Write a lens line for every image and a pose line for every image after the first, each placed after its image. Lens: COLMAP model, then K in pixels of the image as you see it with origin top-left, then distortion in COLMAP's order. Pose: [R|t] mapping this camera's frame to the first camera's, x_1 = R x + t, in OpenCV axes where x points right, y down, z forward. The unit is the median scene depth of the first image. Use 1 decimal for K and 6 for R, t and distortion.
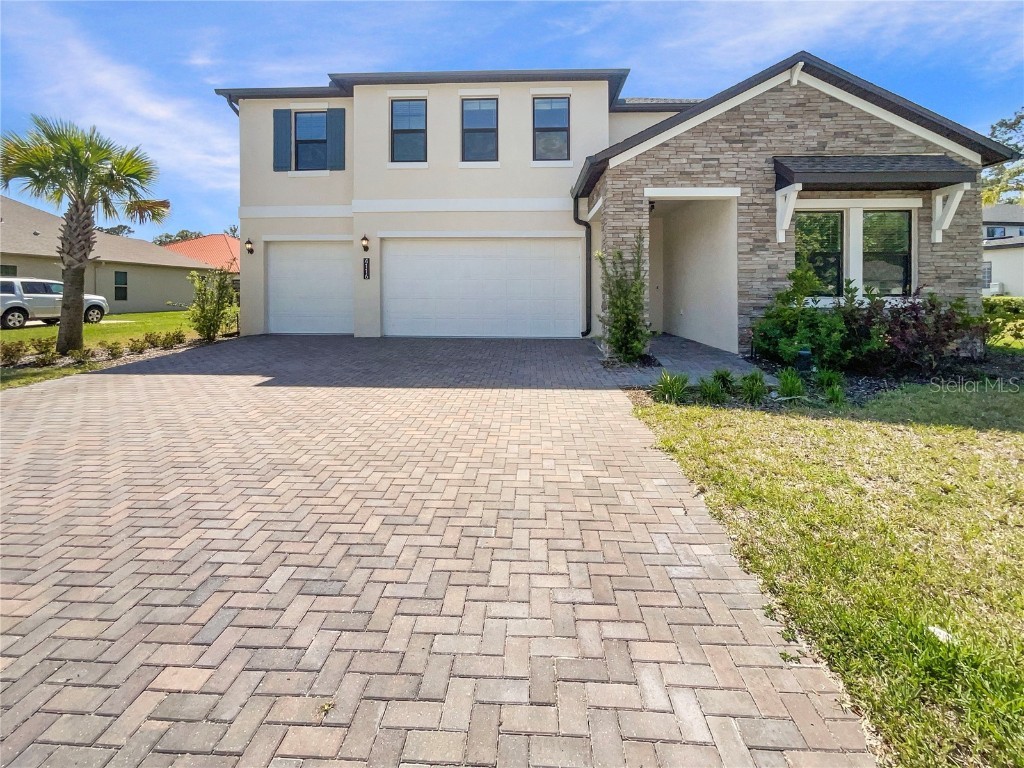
lens RADIAL K [[430.2, 0, 512.0], [0, 430.2, 384.0], [0, 0, 1]] dist [-0.010475, 0.009091]
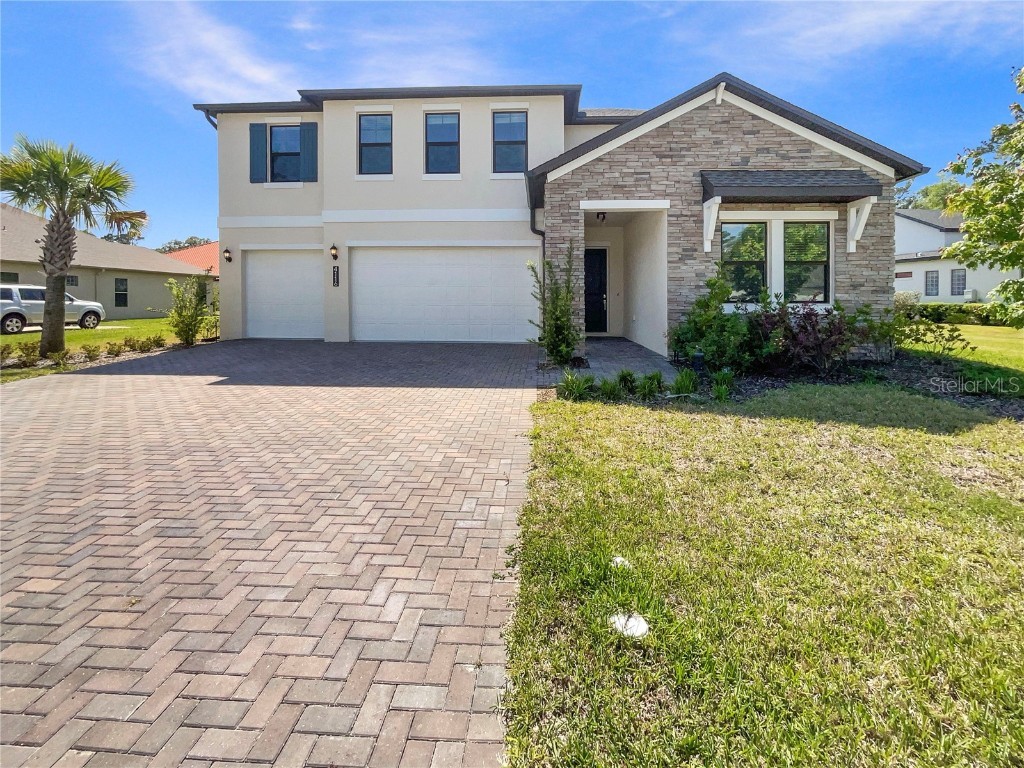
lens RADIAL K [[431.7, 0, 513.6], [0, 431.7, 394.3], [0, 0, 1]] dist [-0.008564, 0.007354]
pose [[0.999925, 0.003058, -0.011822, 0.157733], [-0.002972, 0.999969, 0.007306, 0.015123], [0.011844, -0.007270, 0.999903, -0.071356]]
